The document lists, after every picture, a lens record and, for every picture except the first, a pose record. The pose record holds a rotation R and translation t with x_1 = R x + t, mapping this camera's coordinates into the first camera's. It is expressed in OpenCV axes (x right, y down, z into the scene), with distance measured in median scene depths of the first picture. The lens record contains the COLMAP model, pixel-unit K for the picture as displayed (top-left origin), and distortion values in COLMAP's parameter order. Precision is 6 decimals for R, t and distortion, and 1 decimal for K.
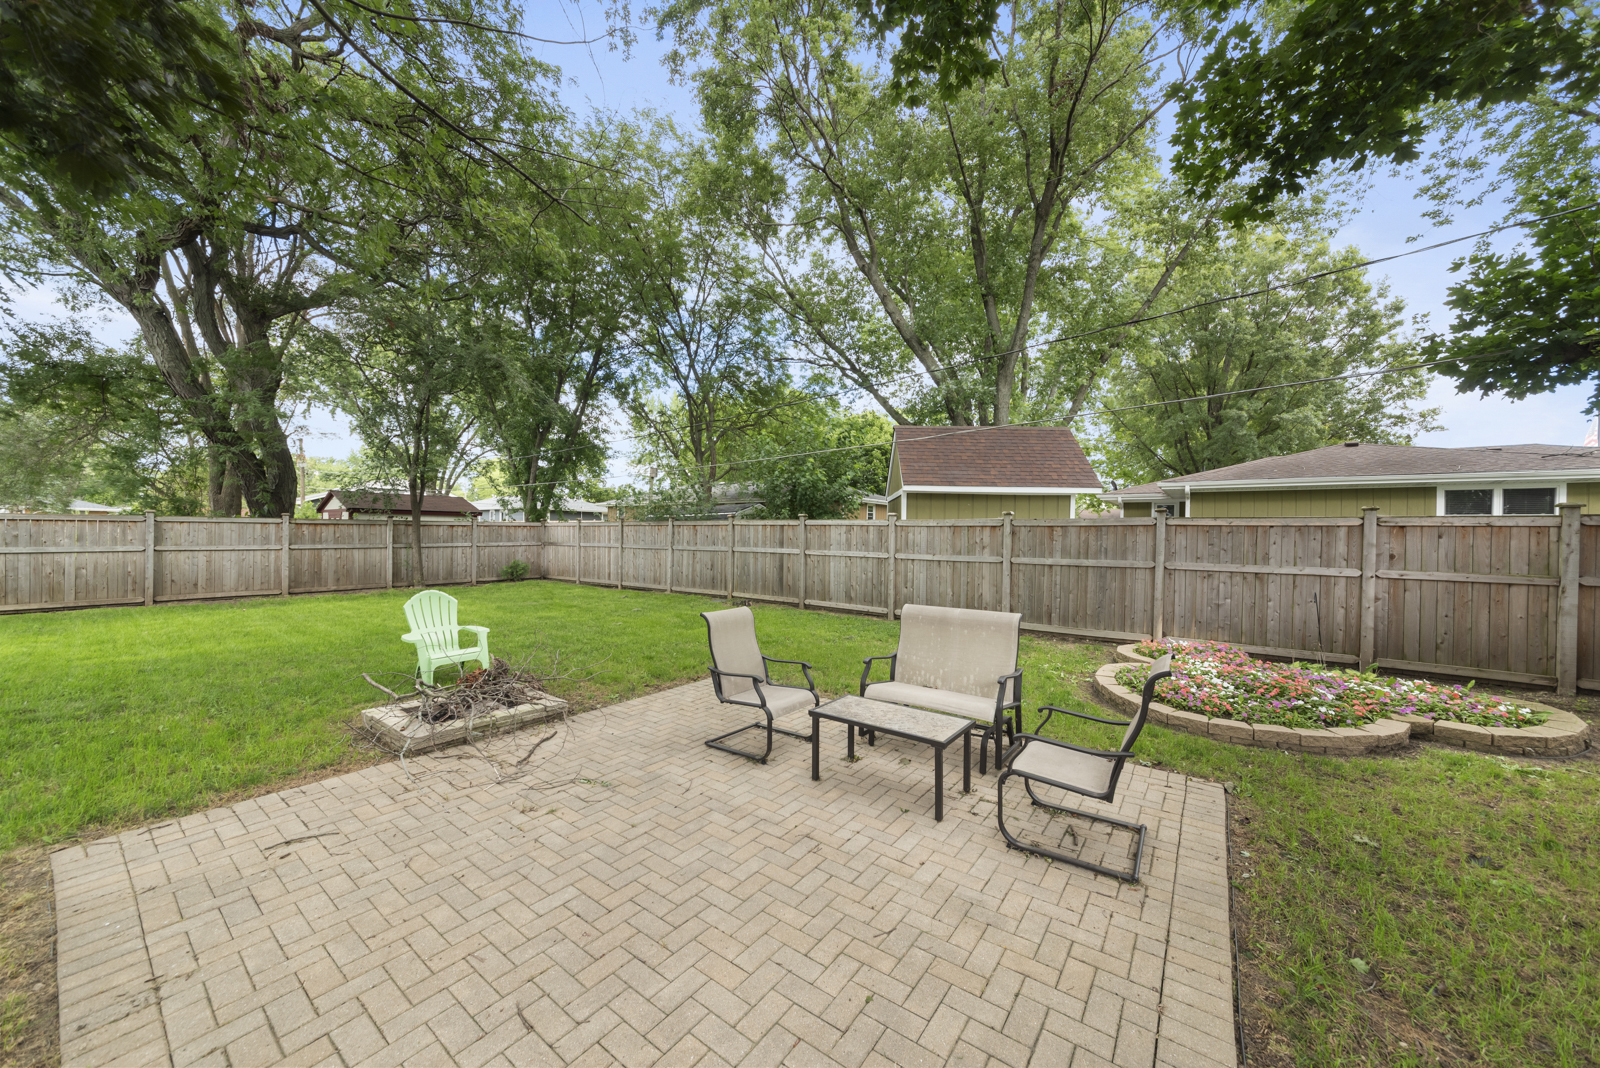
lens RADIAL K [[555.2, 0, 799.4], [0, 555.2, 537.7], [0, 0, 1]] dist [-0.000651, 0.000046]
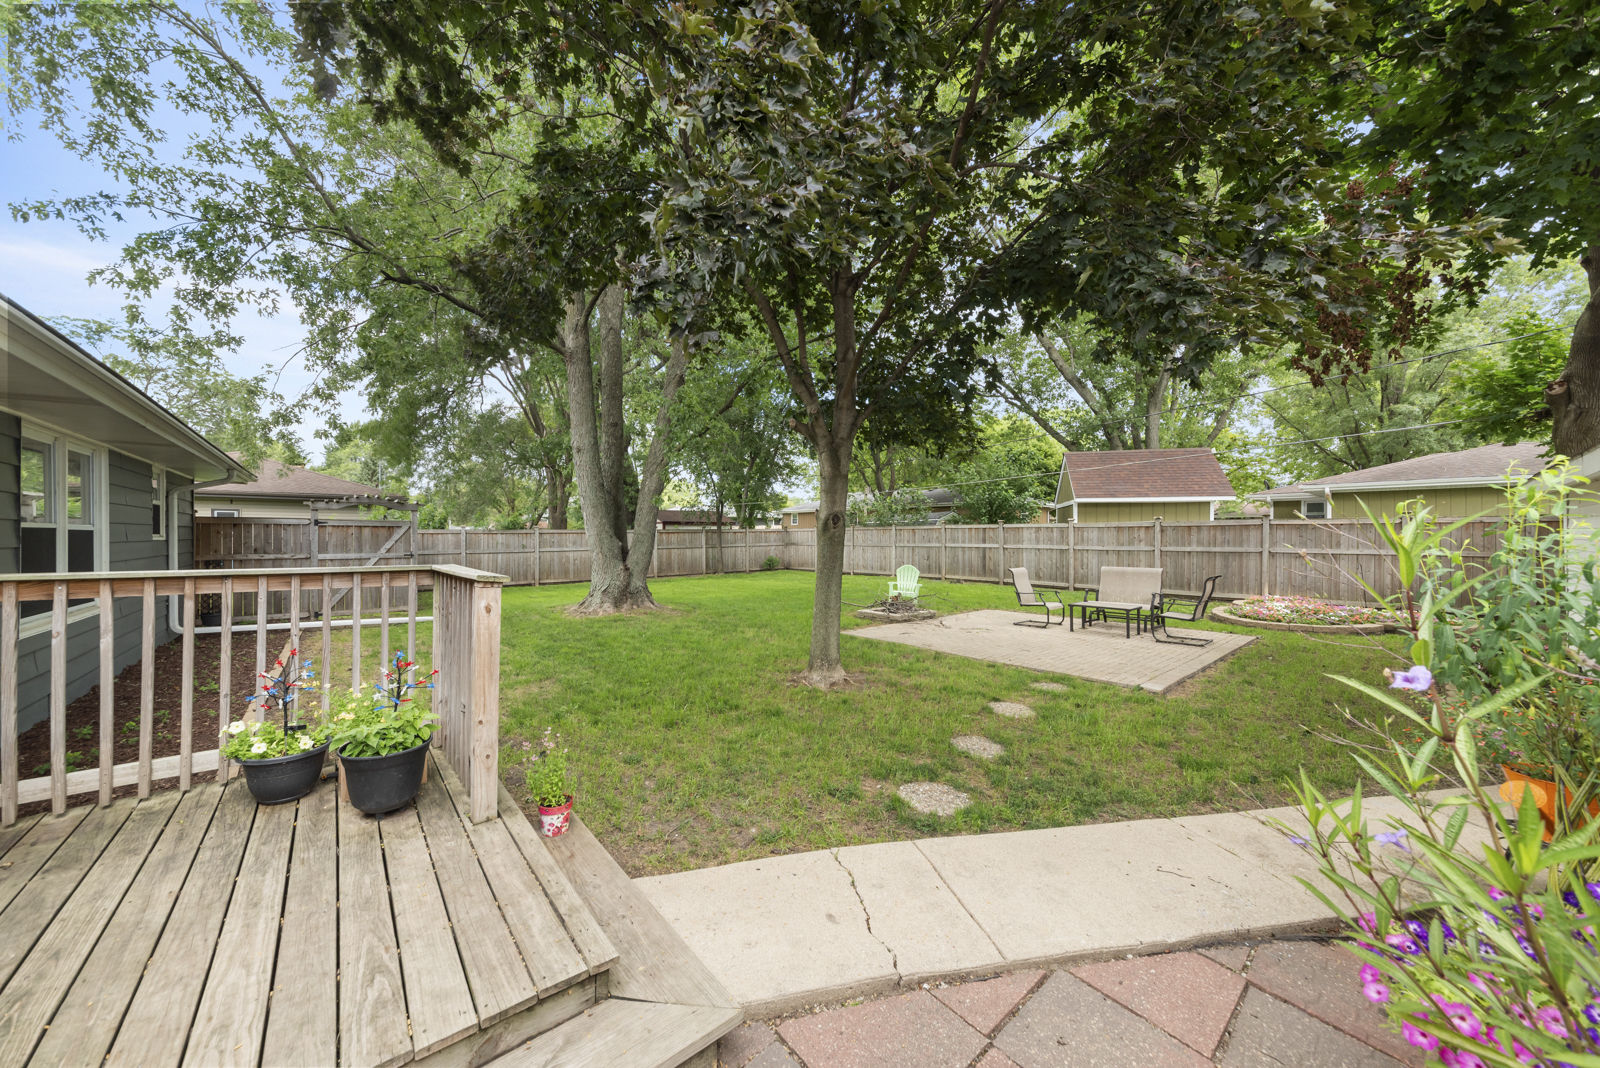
lens RADIAL K [[555.2, 0, 808.5], [0, 555.2, 536.8], [0, 0, 1]] dist [-0.000651, 0.000046]
pose [[0.978353, -0.015084, -0.206391, -0.148778], [0.014298, 0.999884, -0.005298, 0.001173], [0.206447, 0.002232, 0.978455, -0.412519]]
